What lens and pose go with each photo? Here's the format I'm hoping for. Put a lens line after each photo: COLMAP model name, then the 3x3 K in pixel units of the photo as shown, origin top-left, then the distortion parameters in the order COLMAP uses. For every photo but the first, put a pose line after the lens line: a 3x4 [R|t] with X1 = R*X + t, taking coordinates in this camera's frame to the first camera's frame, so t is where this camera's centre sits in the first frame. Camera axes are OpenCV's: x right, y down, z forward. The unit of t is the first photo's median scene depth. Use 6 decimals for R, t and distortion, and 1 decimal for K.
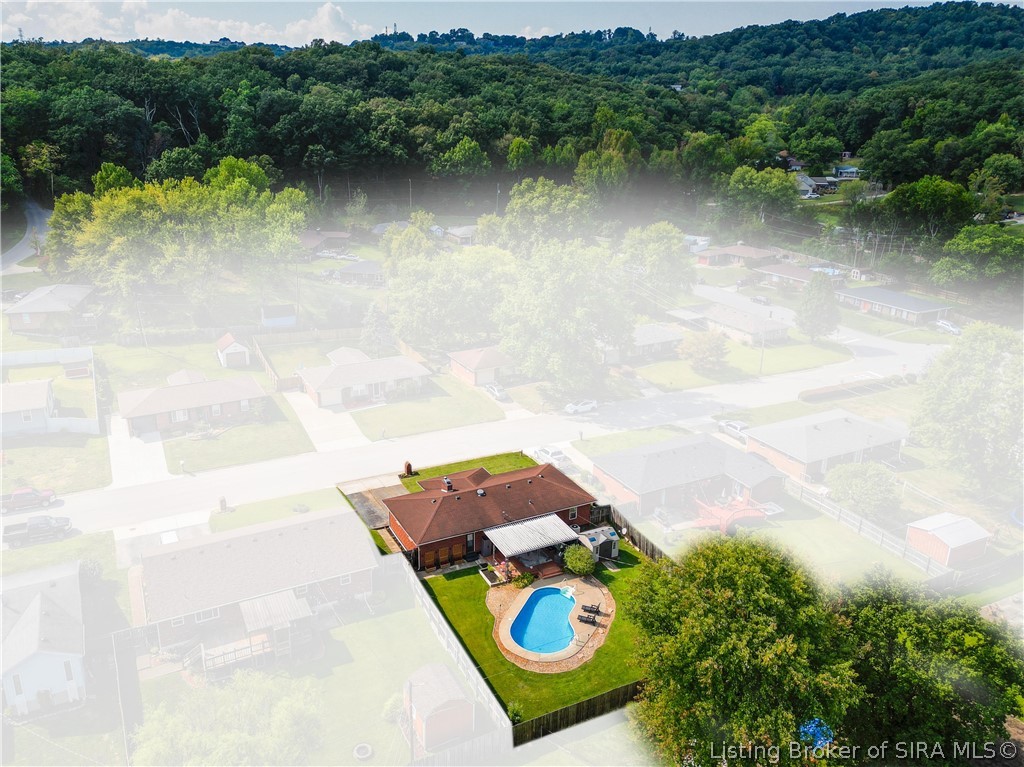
lens RADIAL K [[780.3, 0, 450.8], [0, 780.3, 380.1], [0, 0, 1]] dist [0.039989, -0.009144]
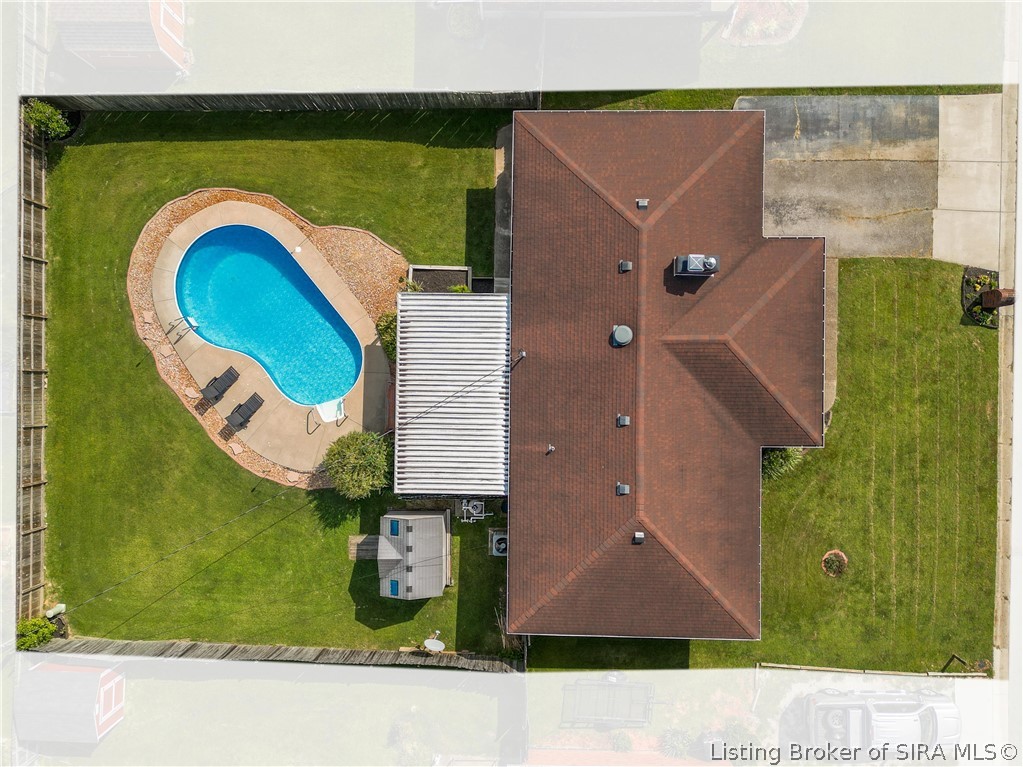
lens RADIAL K [[752.3, 0, 511.5], [0, 752.3, 383.5], [0, 0, 1]] dist [0.035637, -0.007037]
pose [[-0.423619, 0.905809, 0.007531, 0.084091], [-0.292771, -0.144778, 0.945158, -0.182216], [0.857223, 0.398183, 0.326525, 0.909438]]
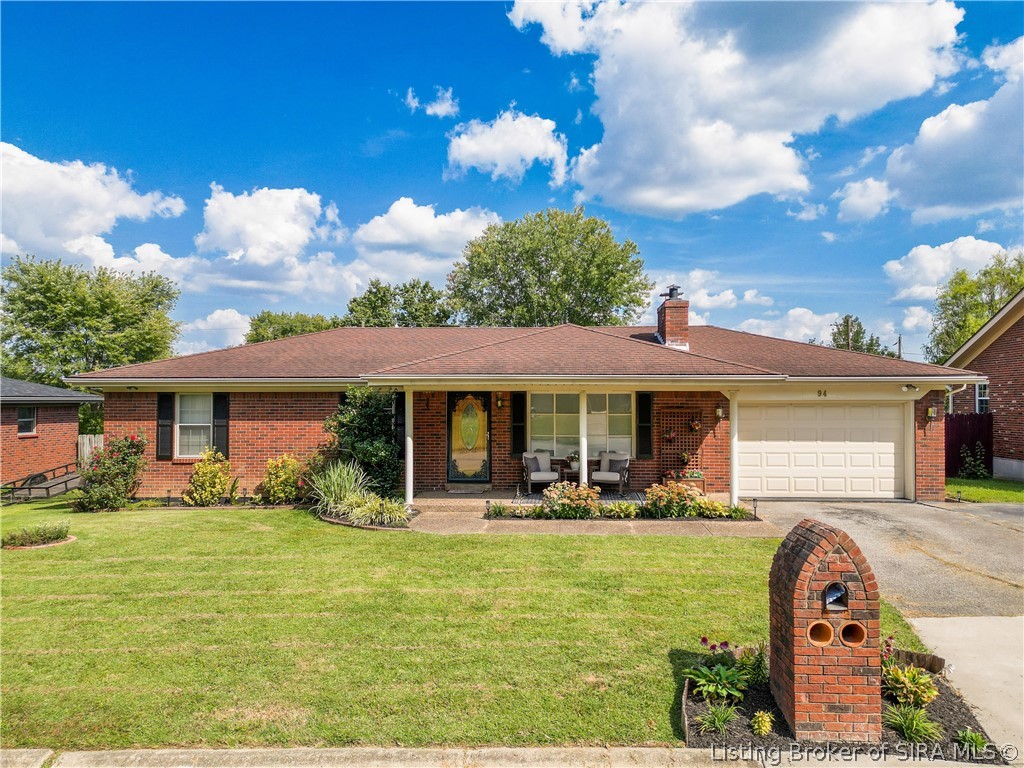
lens RADIAL K [[732.4, 0, 533.7], [0, 732.4, 380.2], [0, 0, 1]] dist [0.043964, -0.030253]
pose [[-0.891689, 0.025965, 0.451903, -0.078321], [0.166070, 0.947501, 0.273246, 0.089303], [-0.421084, 0.318698, -0.849188, 1.330524]]
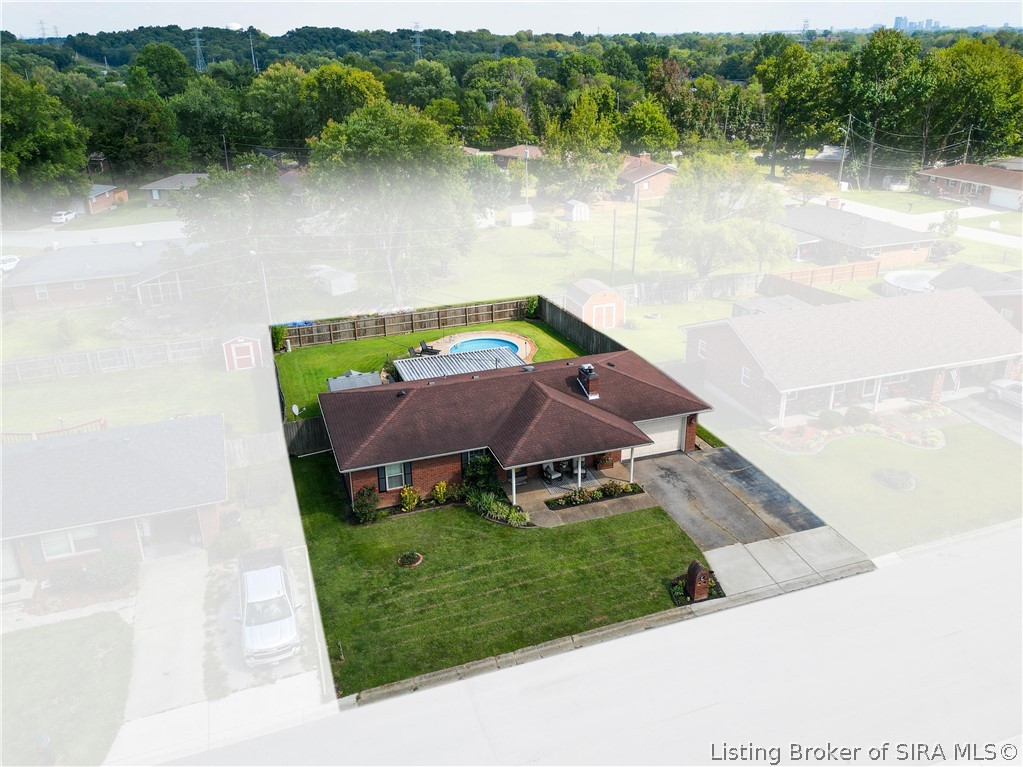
lens RADIAL K [[803.7, 0, 511.5], [0, 803.7, 383.5], [0, 0, 1]] dist [0.040799, -0.005517]
pose [[-0.995123, -0.019745, 0.096643, -0.005542], [0.052230, 0.725658, 0.686070, -0.261123], [-0.083676, 0.687772, -0.721088, 1.521540]]
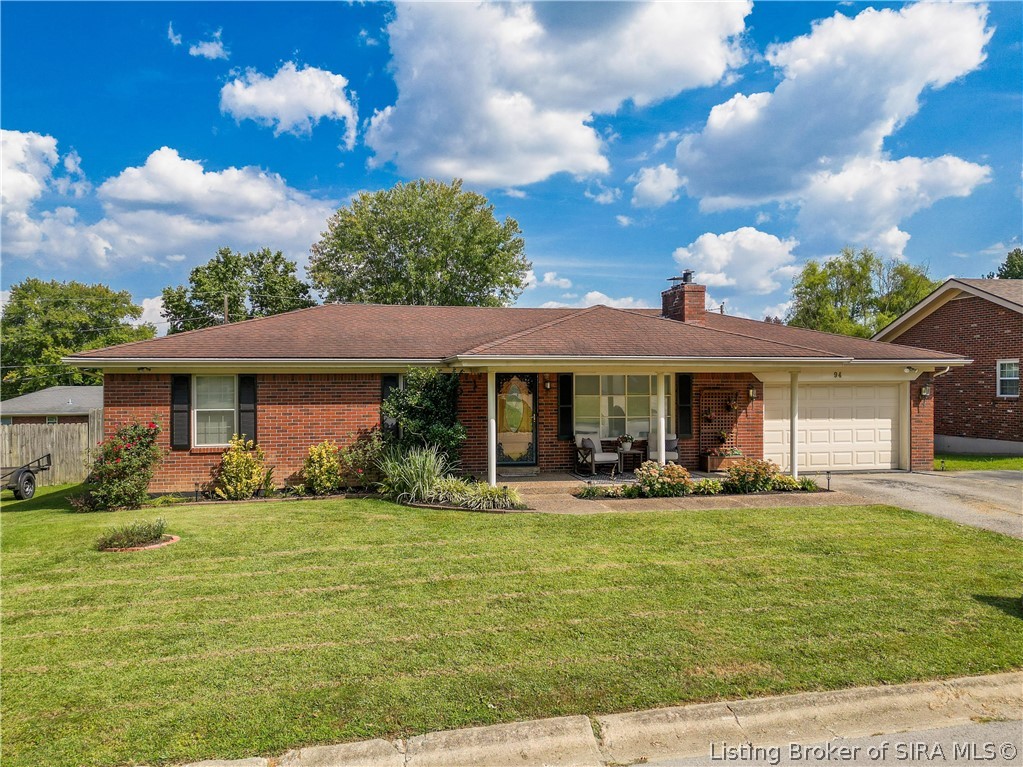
lens RADIAL K [[776.6, 0, 511.5], [0, 776.6, 383.5], [0, 0, 1]] dist [0.090116, -0.102924]
pose [[-0.973010, 0.016962, 0.230140, -0.009713], [0.094171, 0.939661, 0.328889, 0.076371], [-0.210675, 0.341685, -0.915897, 1.365226]]
